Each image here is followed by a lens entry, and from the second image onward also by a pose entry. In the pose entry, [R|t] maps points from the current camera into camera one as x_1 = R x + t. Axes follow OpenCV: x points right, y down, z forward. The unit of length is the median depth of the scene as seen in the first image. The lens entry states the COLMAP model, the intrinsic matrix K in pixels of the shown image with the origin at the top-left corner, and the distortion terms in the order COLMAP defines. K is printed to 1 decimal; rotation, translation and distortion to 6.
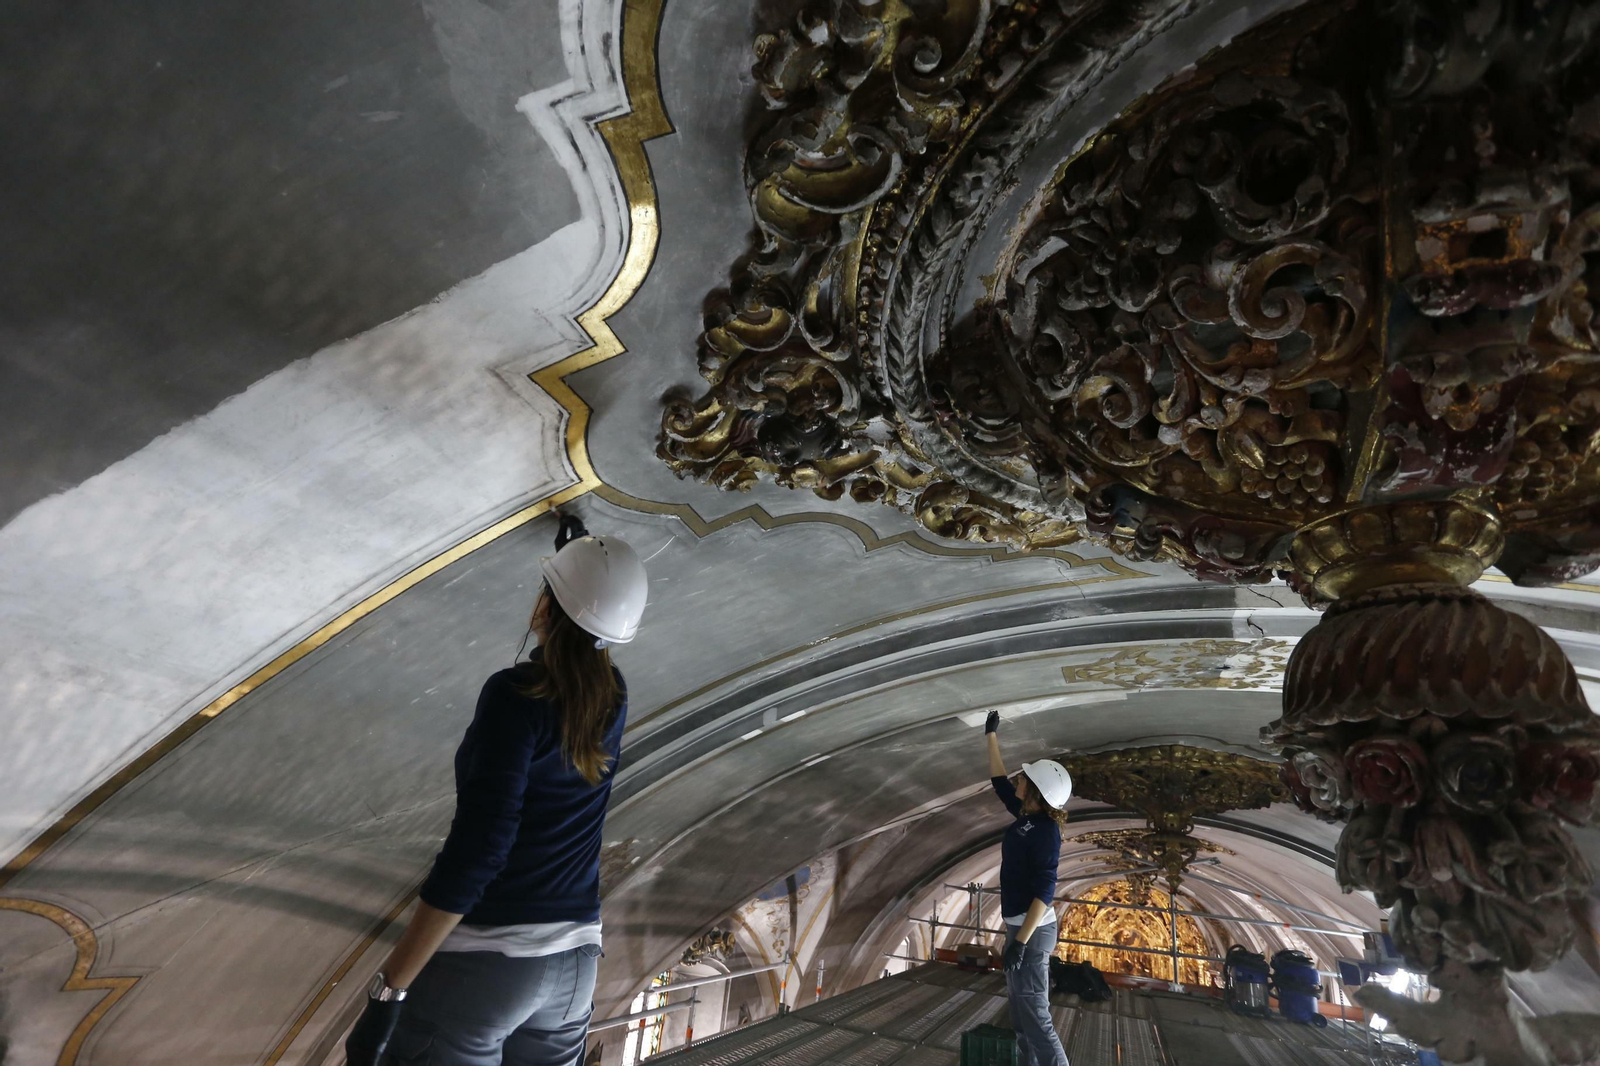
lens RADIAL K [[786.0, 0, 796.0], [0, 786.0, 528.2], [0, 0, 1]] dist [-0.079390, 0.035458]
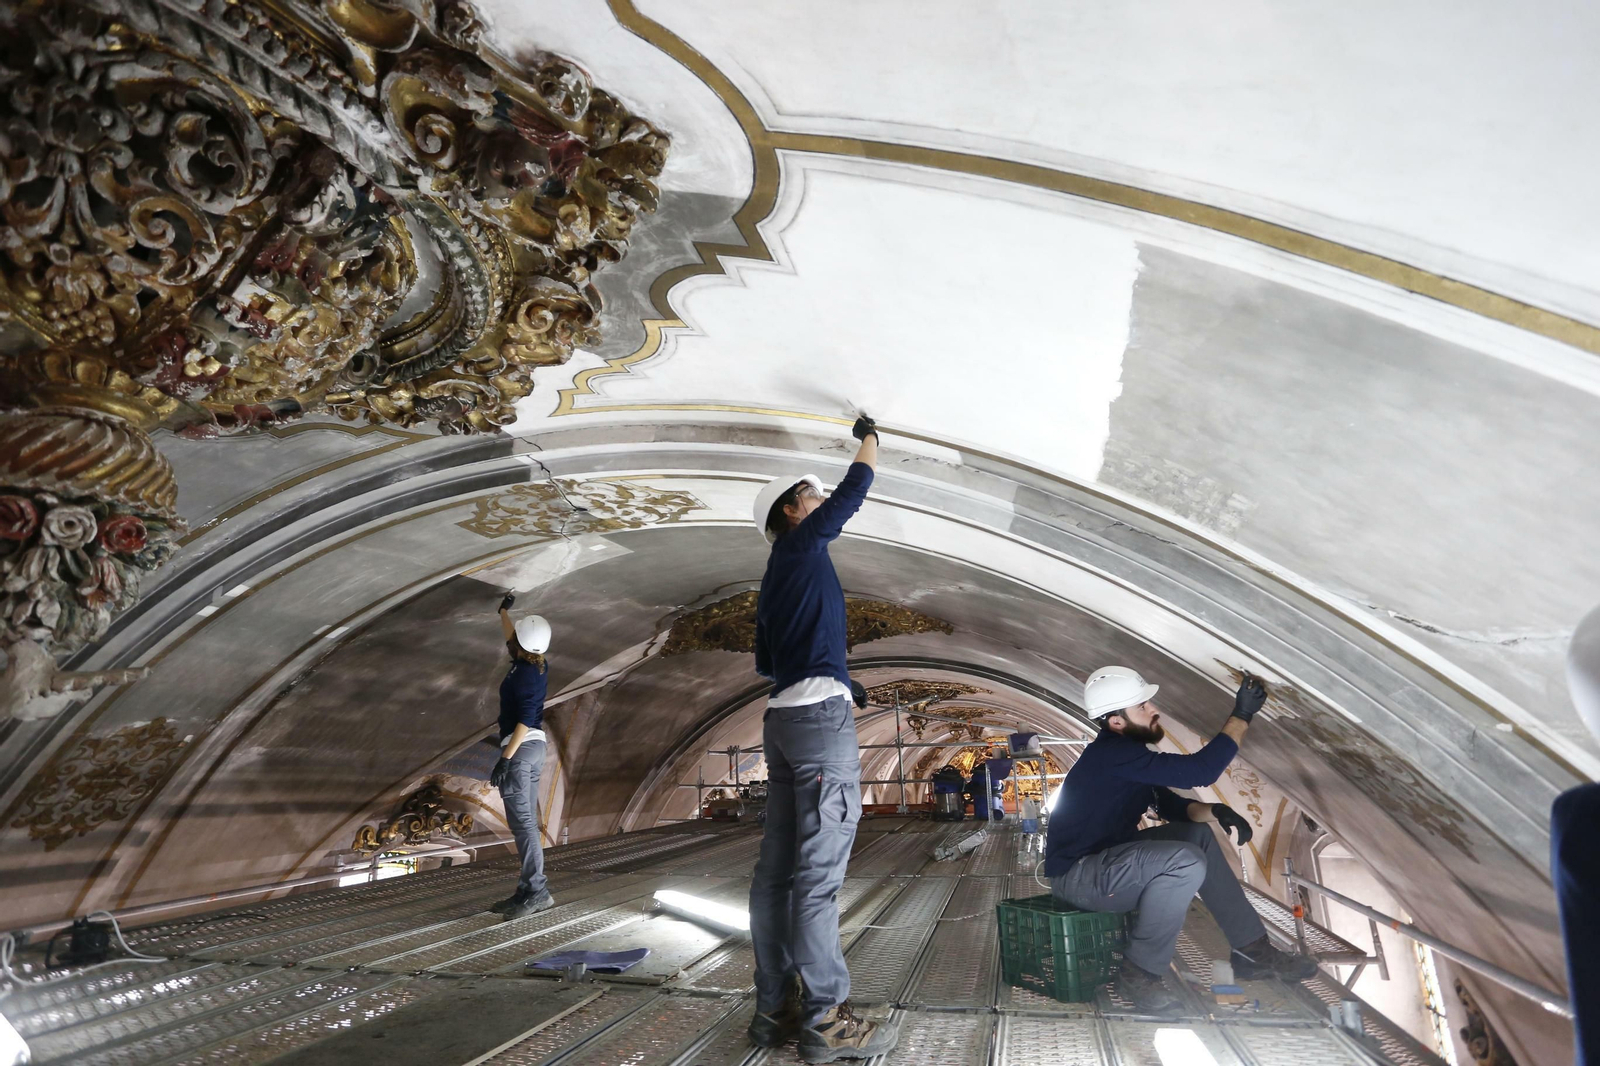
lens RADIAL K [[786.0, 0, 796.0], [0, 786.0, 528.2], [0, 0, 1]] dist [-0.079390, 0.035458]
pose [[0.985904, -0.113570, 0.122861, 0.296777], [0.098529, 0.987595, 0.122261, 0.038870], [-0.135222, -0.108433, 0.984864, -0.095457]]
